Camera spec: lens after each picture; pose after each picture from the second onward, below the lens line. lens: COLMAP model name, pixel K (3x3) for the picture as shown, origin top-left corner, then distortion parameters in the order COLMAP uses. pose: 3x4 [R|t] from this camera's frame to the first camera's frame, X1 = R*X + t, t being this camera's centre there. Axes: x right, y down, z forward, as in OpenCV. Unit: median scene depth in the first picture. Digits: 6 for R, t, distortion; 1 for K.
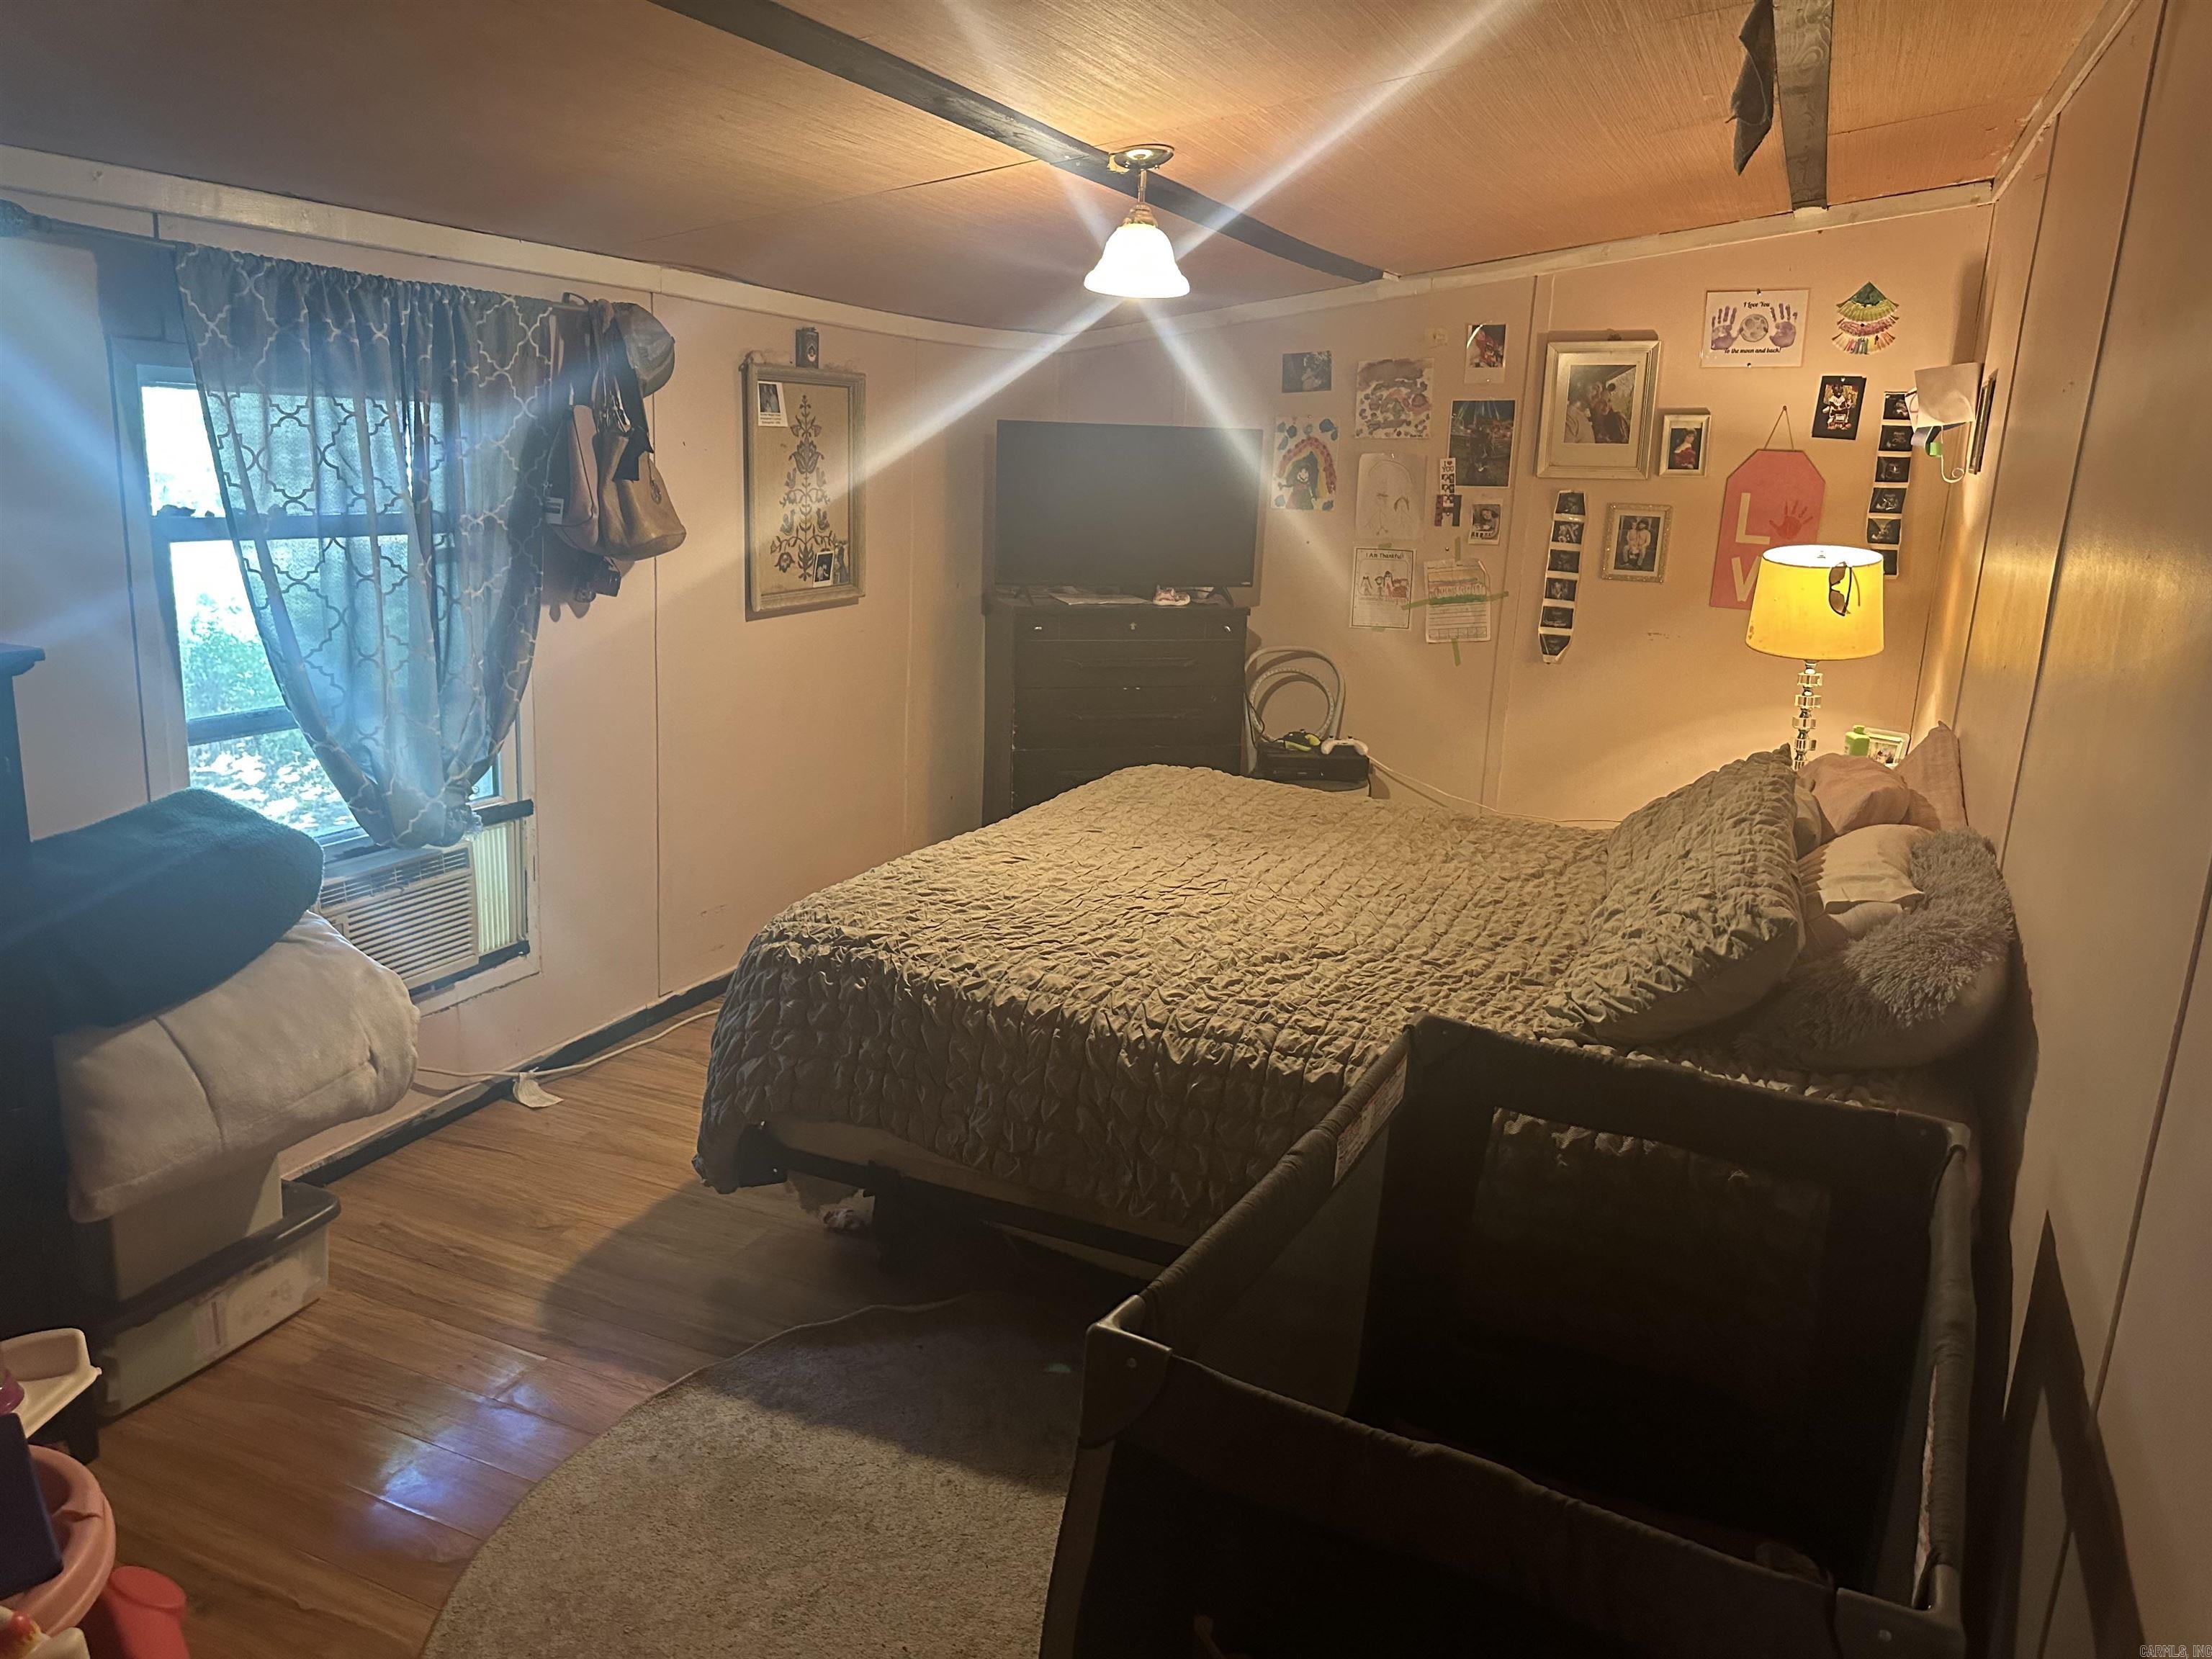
lens RADIAL K [[1565.5, 0, 1106.0], [0, 1565.5, 829.5], [0, 0, 1]] dist [0.082751, -0.121942]
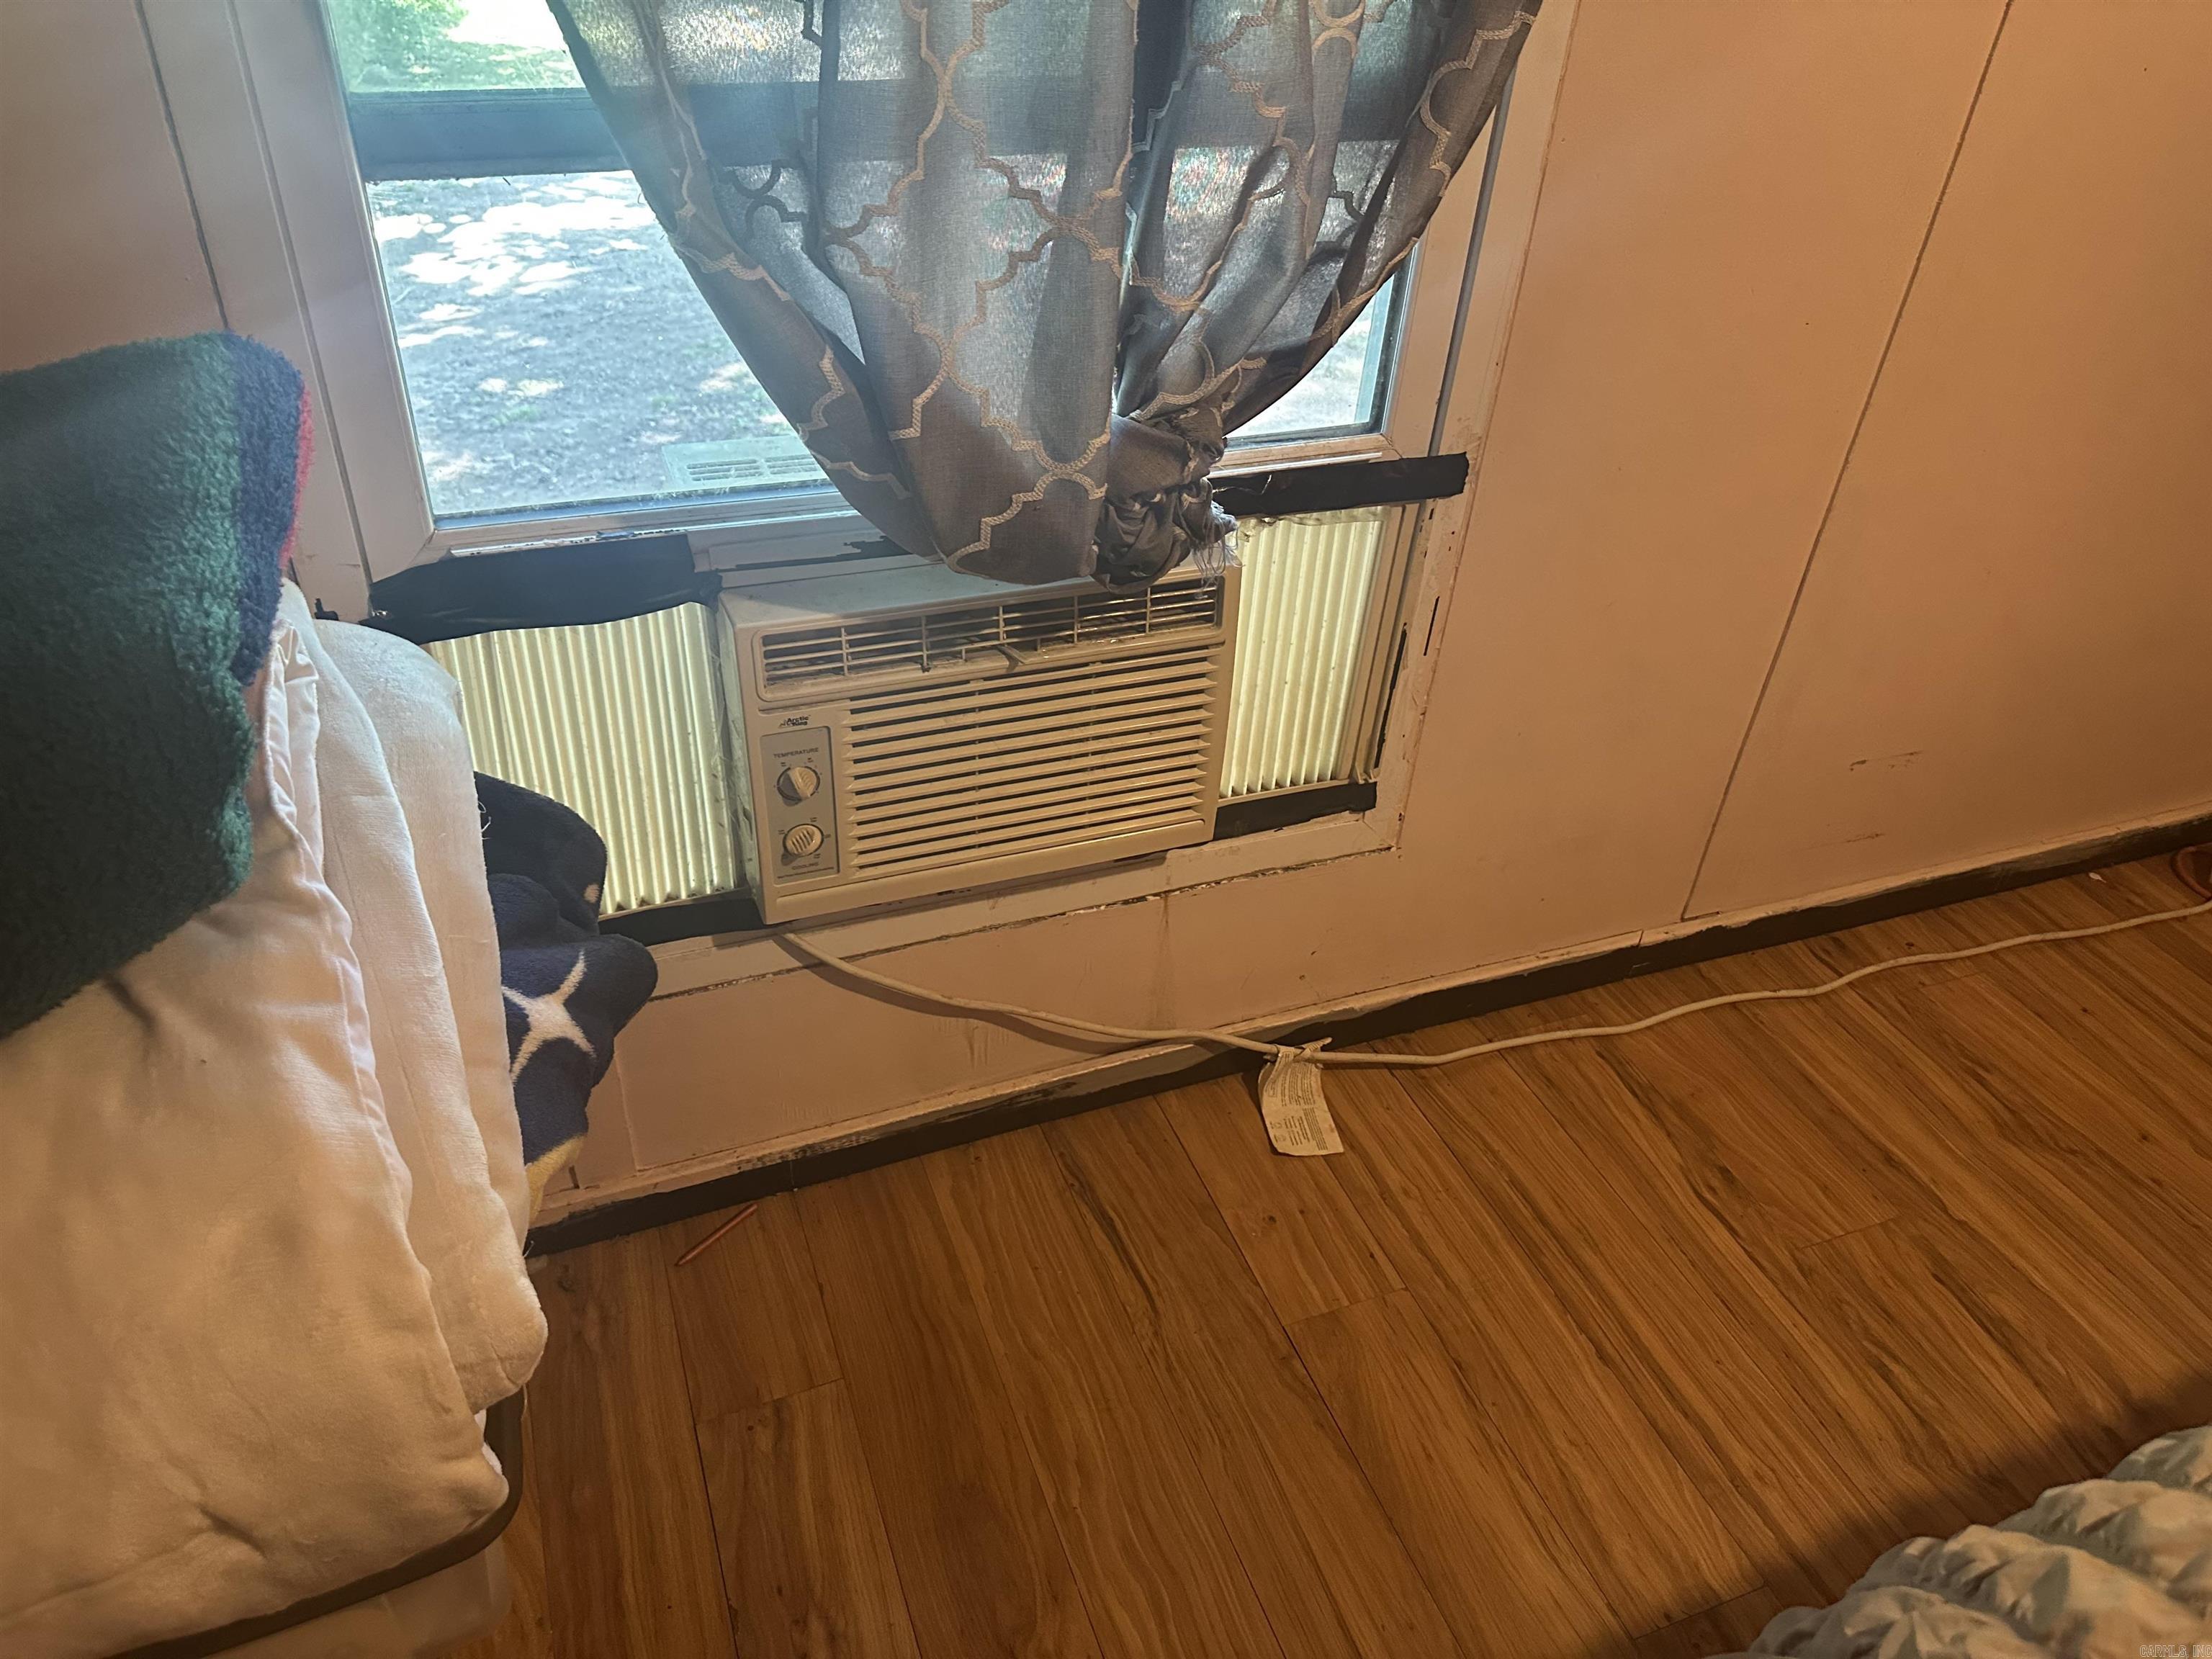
lens RADIAL K [[1565.5, 0, 1106.0], [0, 1565.5, 829.5], [0, 0, 1]] dist [0.082751, -0.121942]
pose [[0.709662, 0.413055, -0.570758, -0.182858], [-0.186056, 0.891227, 0.413640, -0.078484], [0.679531, -0.187352, 0.709321, 0.682462]]
